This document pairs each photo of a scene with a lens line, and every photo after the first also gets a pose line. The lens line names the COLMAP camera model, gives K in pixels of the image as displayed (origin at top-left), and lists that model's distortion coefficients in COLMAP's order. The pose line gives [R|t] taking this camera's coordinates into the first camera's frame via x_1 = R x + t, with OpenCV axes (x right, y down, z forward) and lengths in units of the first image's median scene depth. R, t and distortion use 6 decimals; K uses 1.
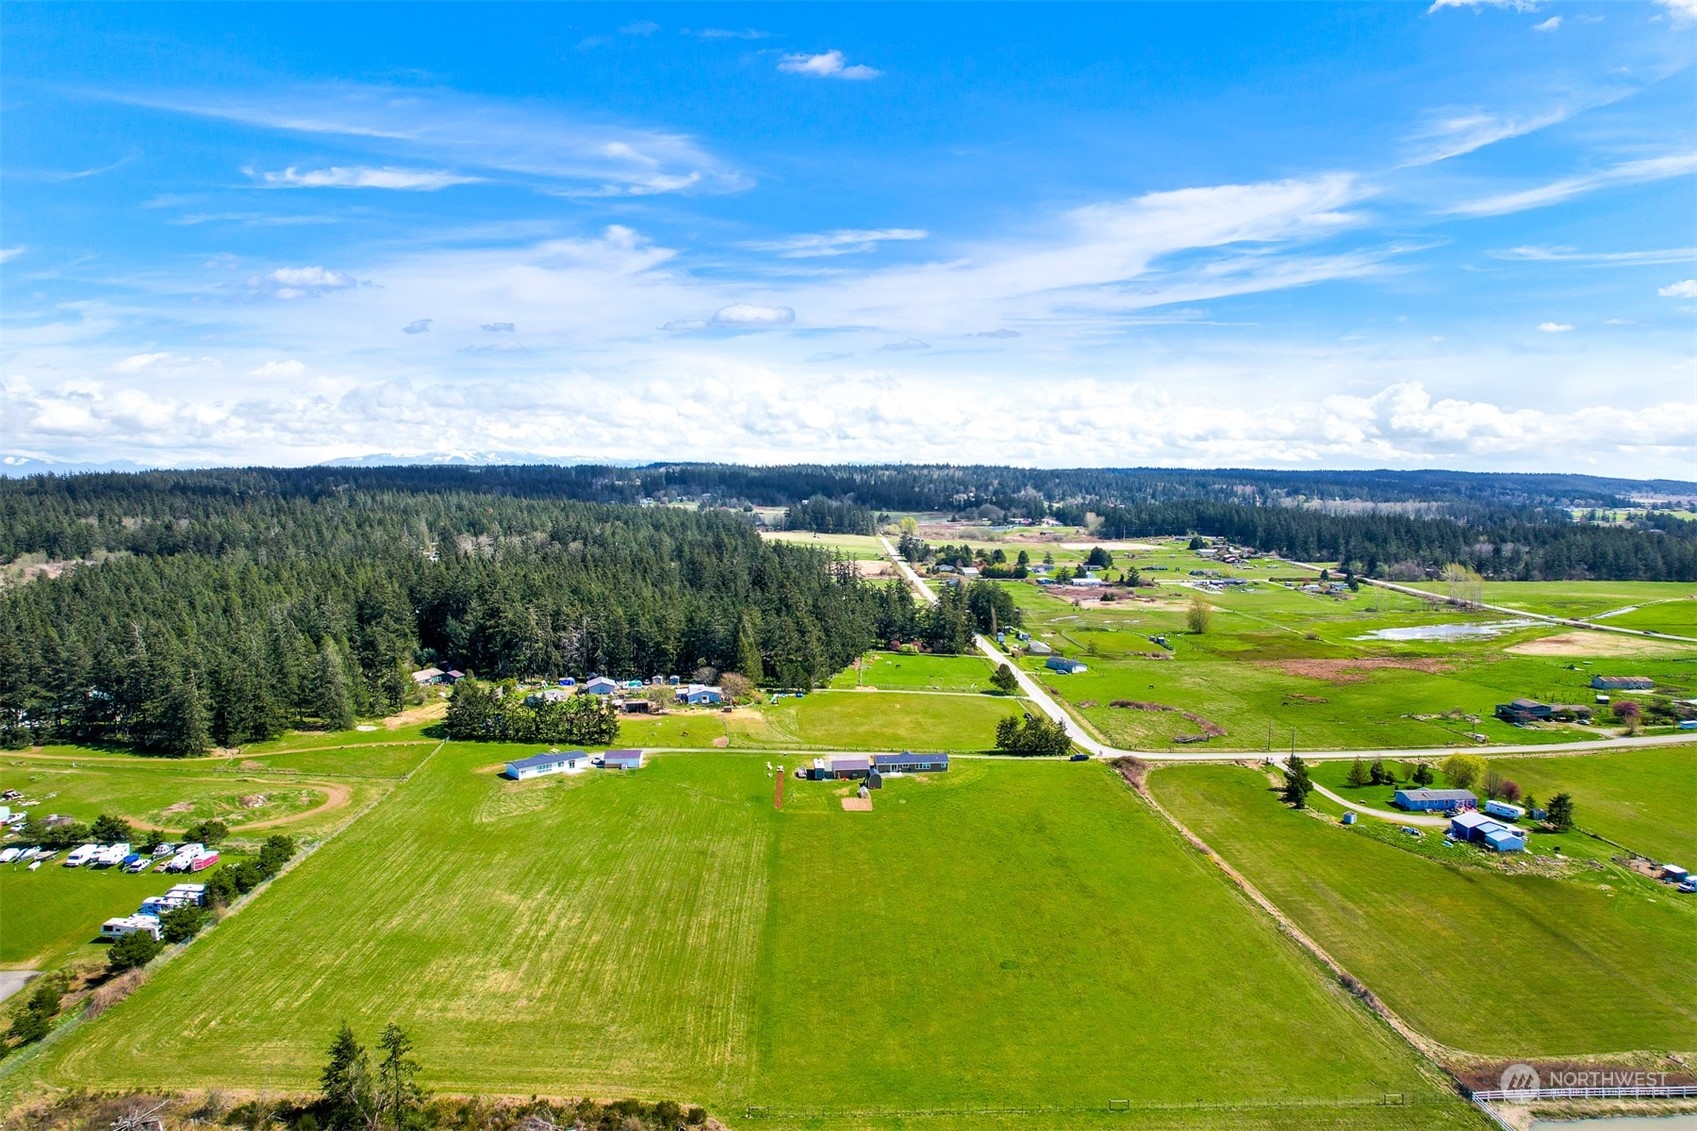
lens RADIAL K [[1062.4, 0, 848.5], [0, 1062.4, 565.5], [0, 0, 1]] dist [-0.042039, 0.024806]
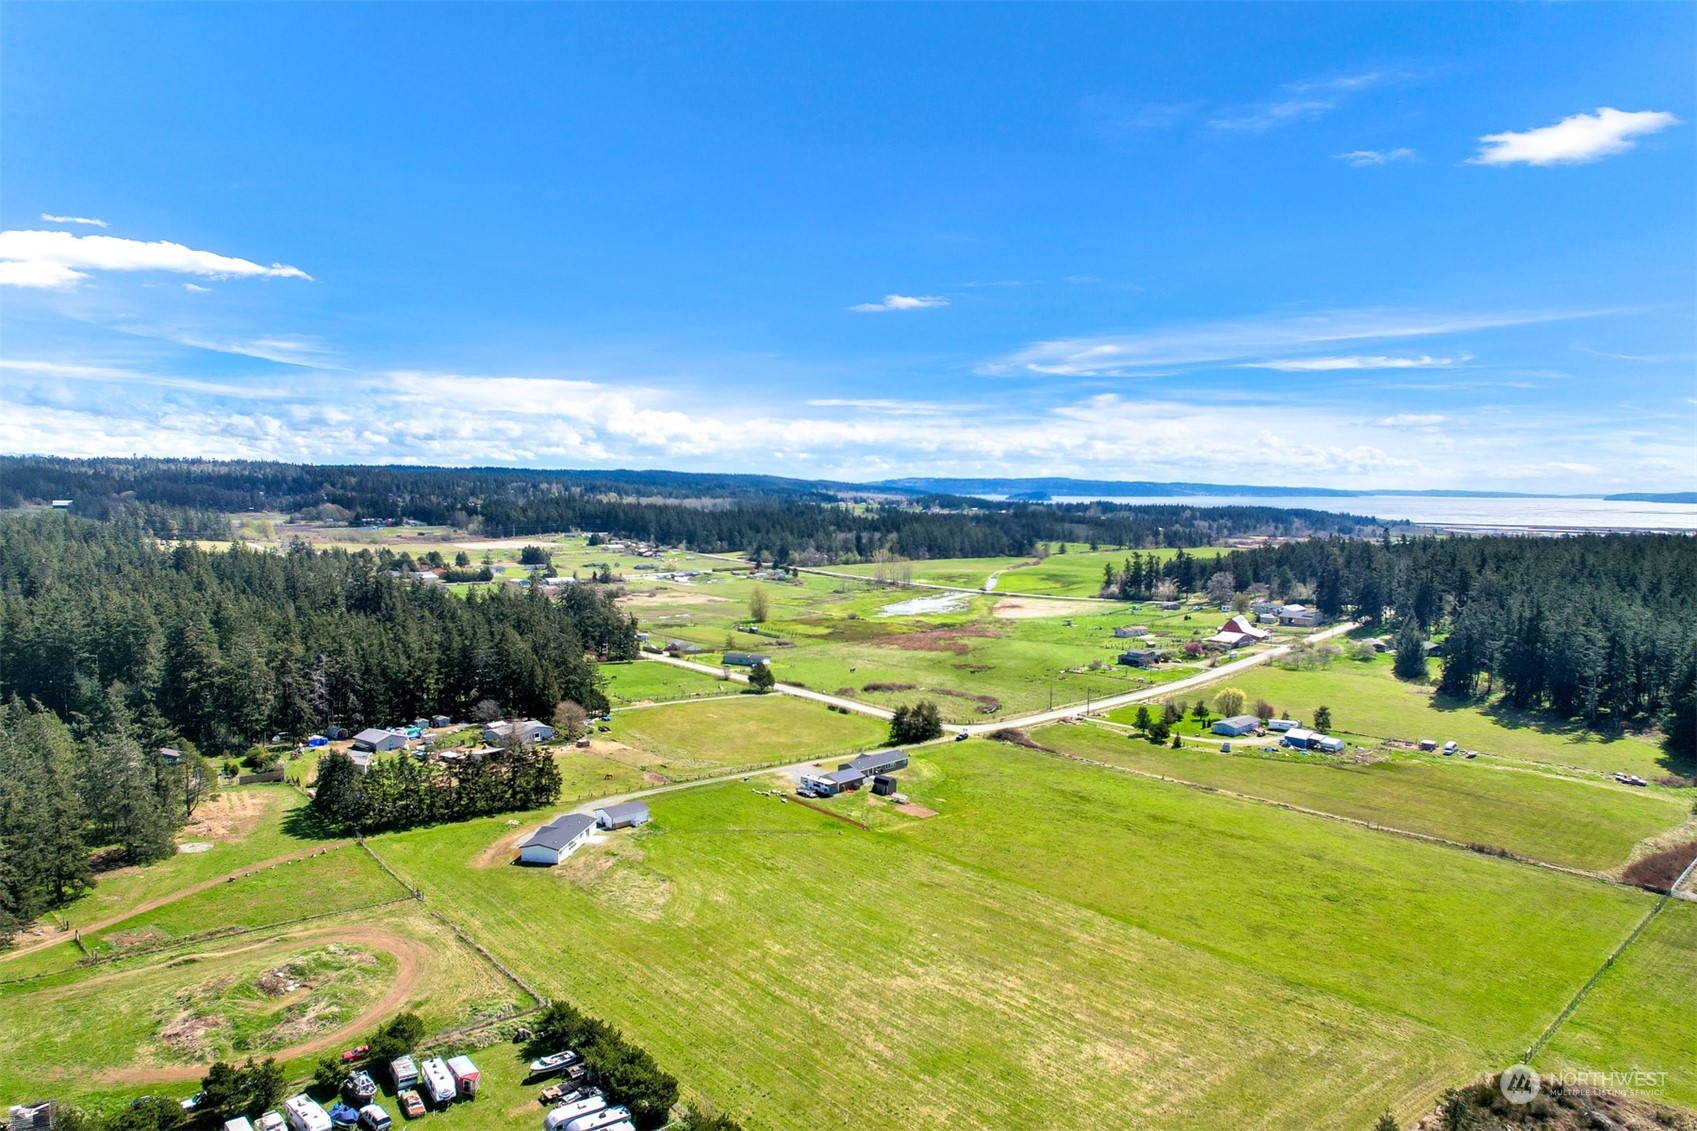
lens RADIAL K [[1062.4, 0, 848.5], [0, 1062.4, 565.5], [0, 0, 1]] dist [-0.042039, 0.024806]
pose [[0.780784, -0.043411, 0.623291, -0.535324], [0.042439, 0.998964, 0.016414, -0.011228], [-0.623358, 0.013636, 0.781818, 0.247650]]
